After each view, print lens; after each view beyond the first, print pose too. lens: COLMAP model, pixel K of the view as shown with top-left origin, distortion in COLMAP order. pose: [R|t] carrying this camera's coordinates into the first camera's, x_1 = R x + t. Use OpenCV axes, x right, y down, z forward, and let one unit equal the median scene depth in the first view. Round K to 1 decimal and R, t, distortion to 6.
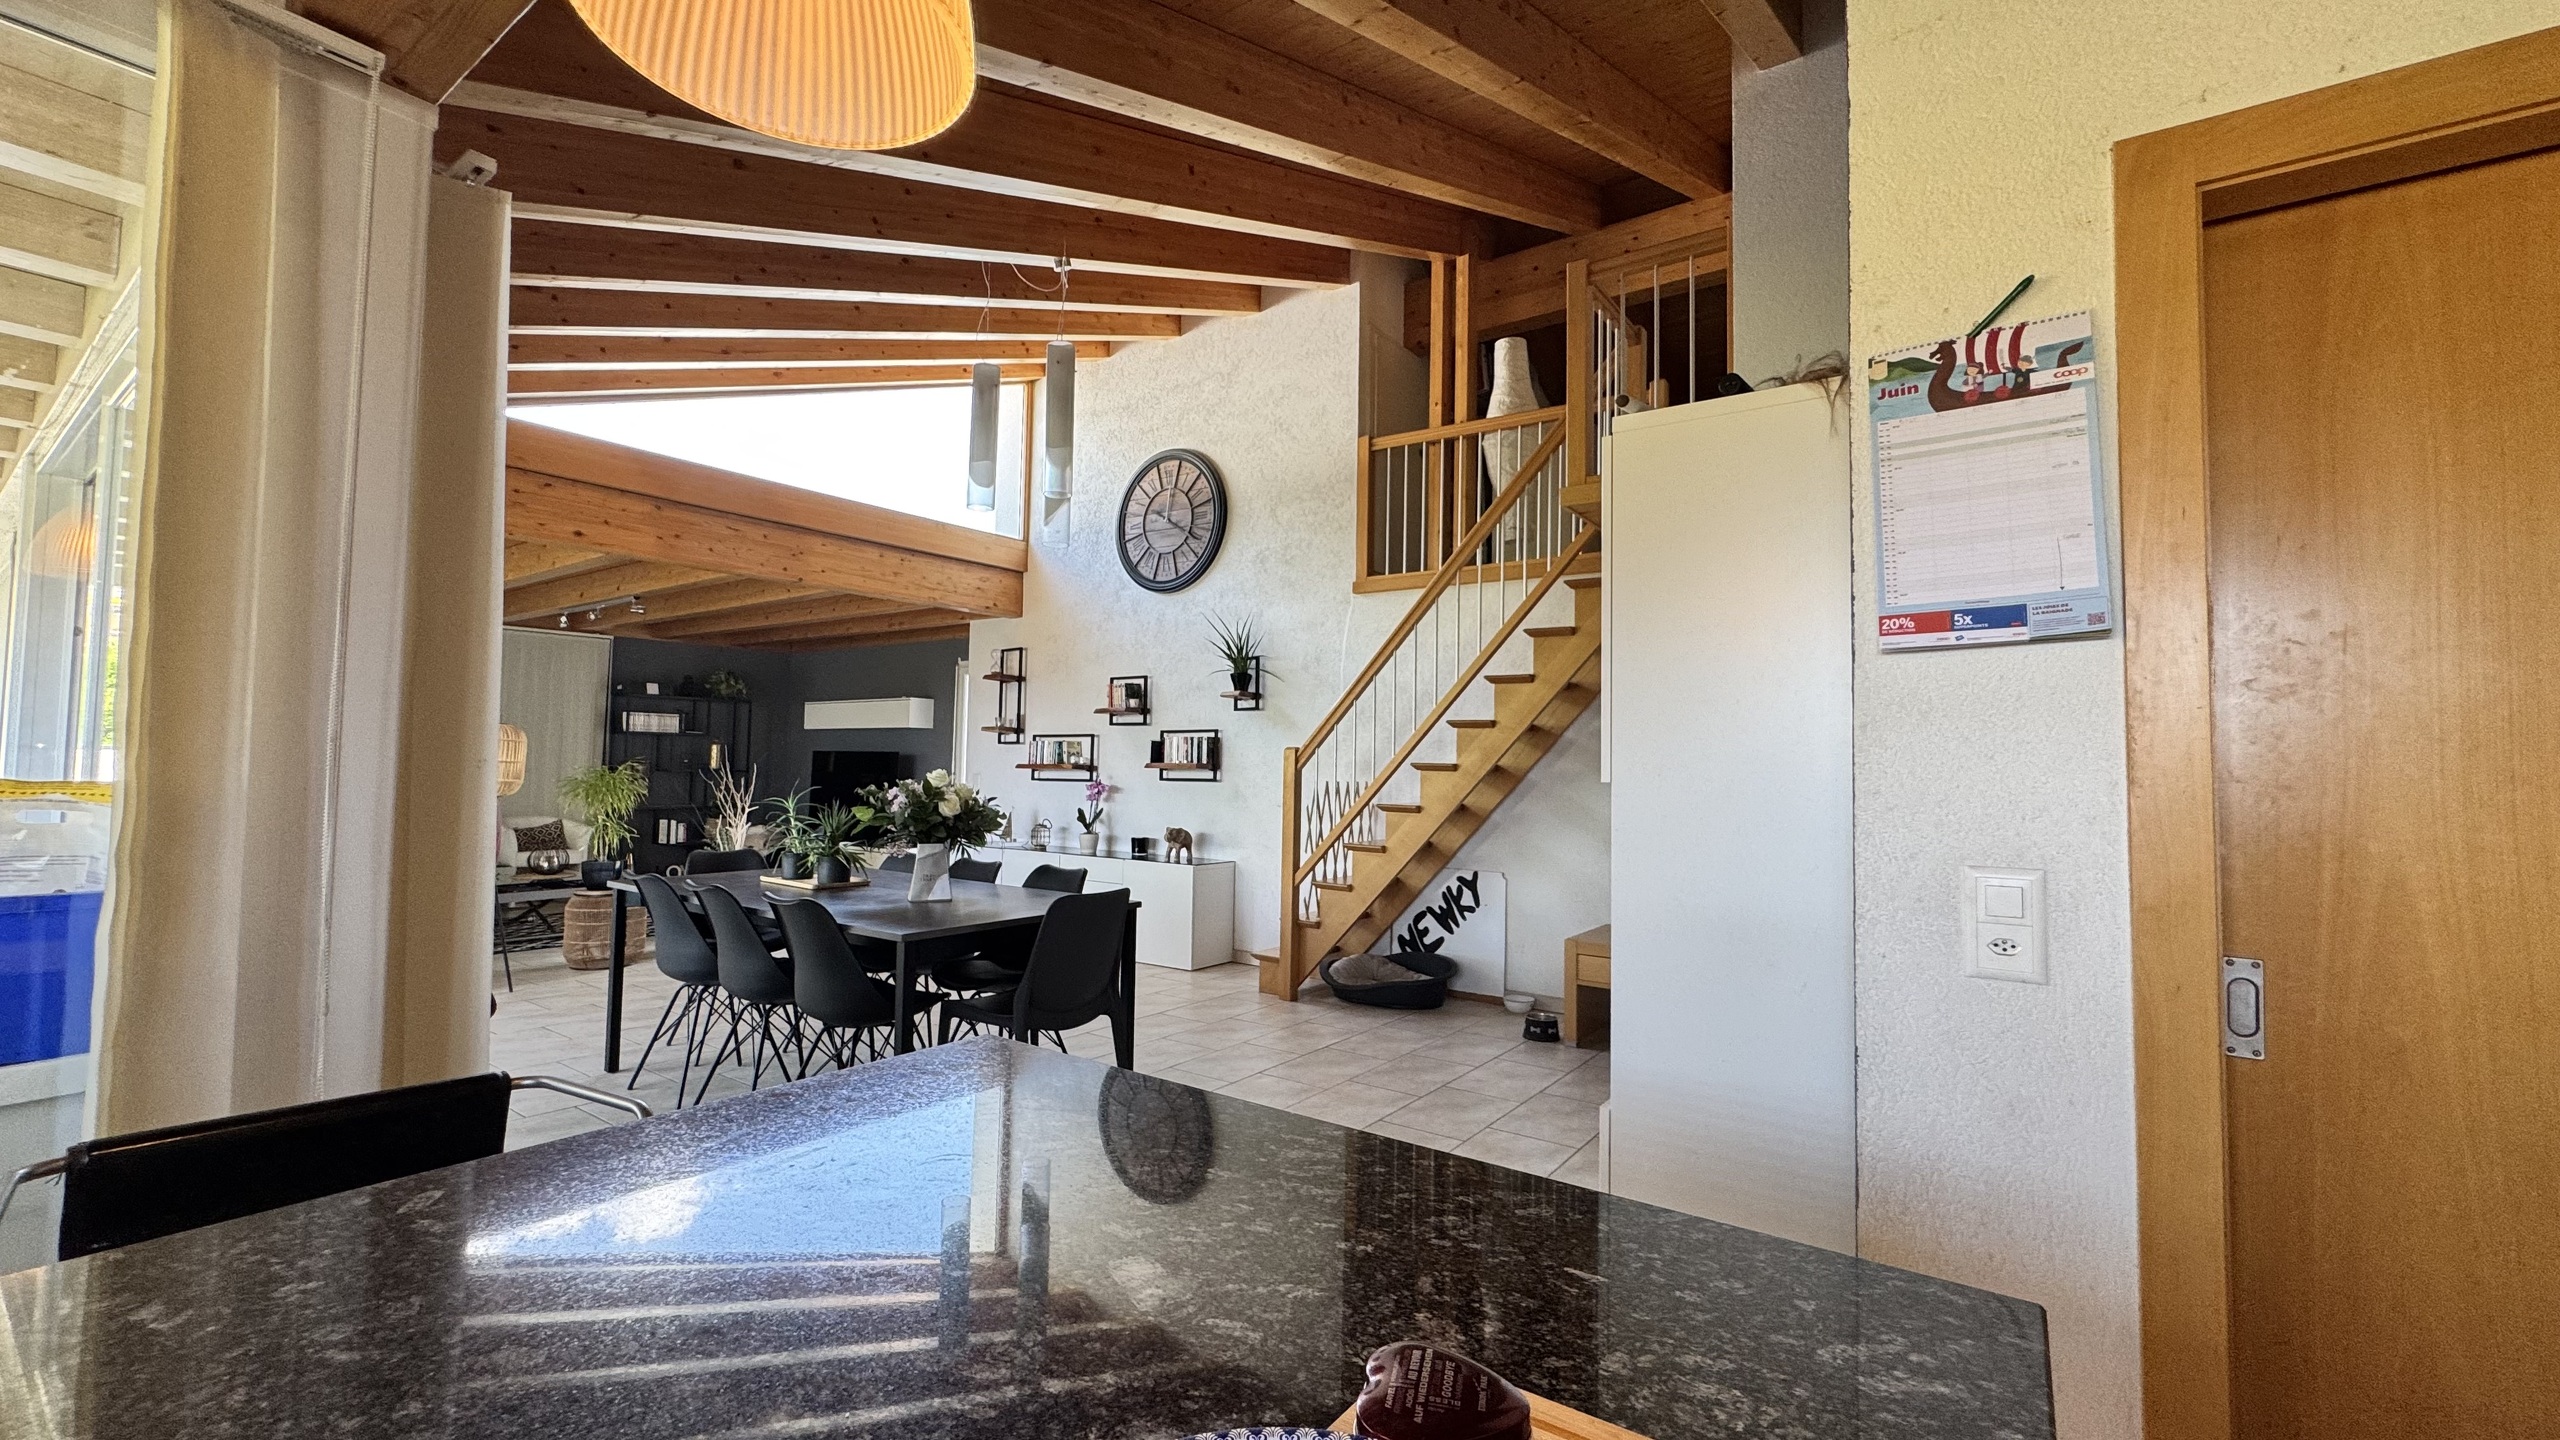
lens RADIAL K [[1022.2, 0, 1283.4], [0, 1022.2, 720.0], [0, 0, 1]] dist [-0.000354, -0.000022]
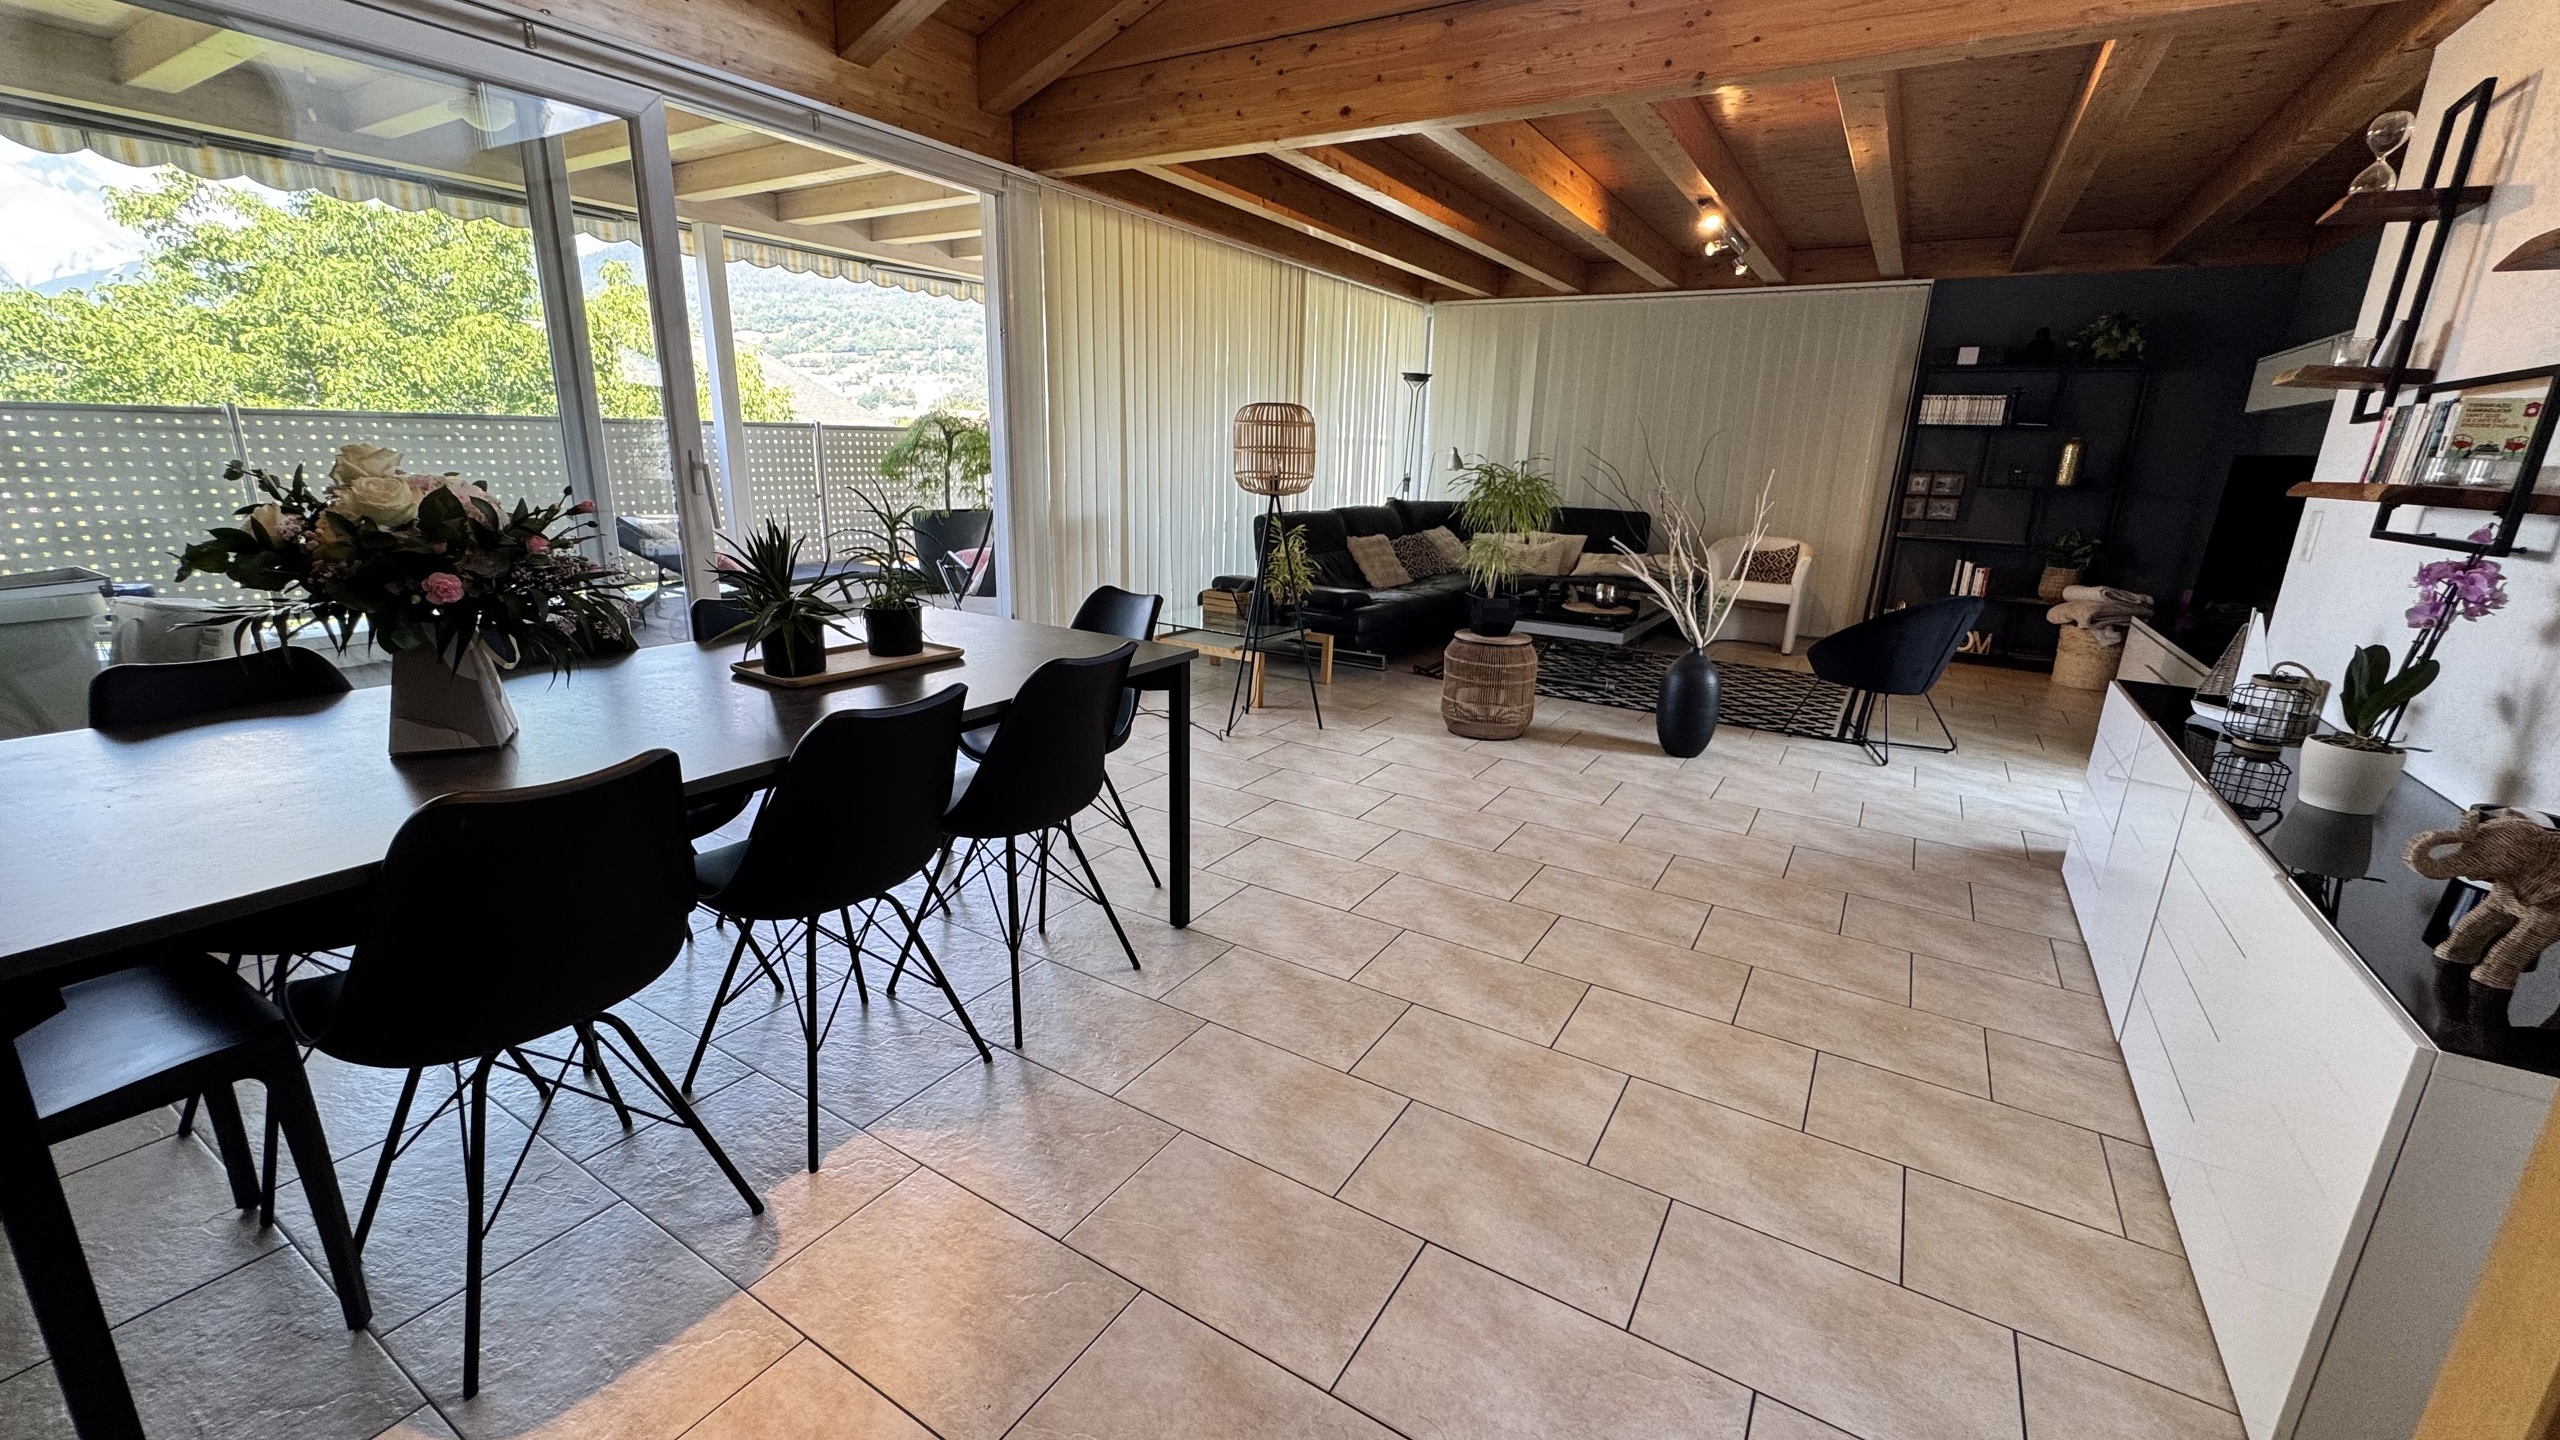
lens RADIAL K [[1022.2, 0, 1278.0], [0, 1022.2, 723.8], [0, 0, 1]] dist [-0.000354, -0.000022]
pose [[0.071495, 0.254525, -0.964420, 0.042288], [0.015612, 0.966490, 0.256229, 0.022410], [0.997319, -0.033376, 0.065125, 0.507641]]
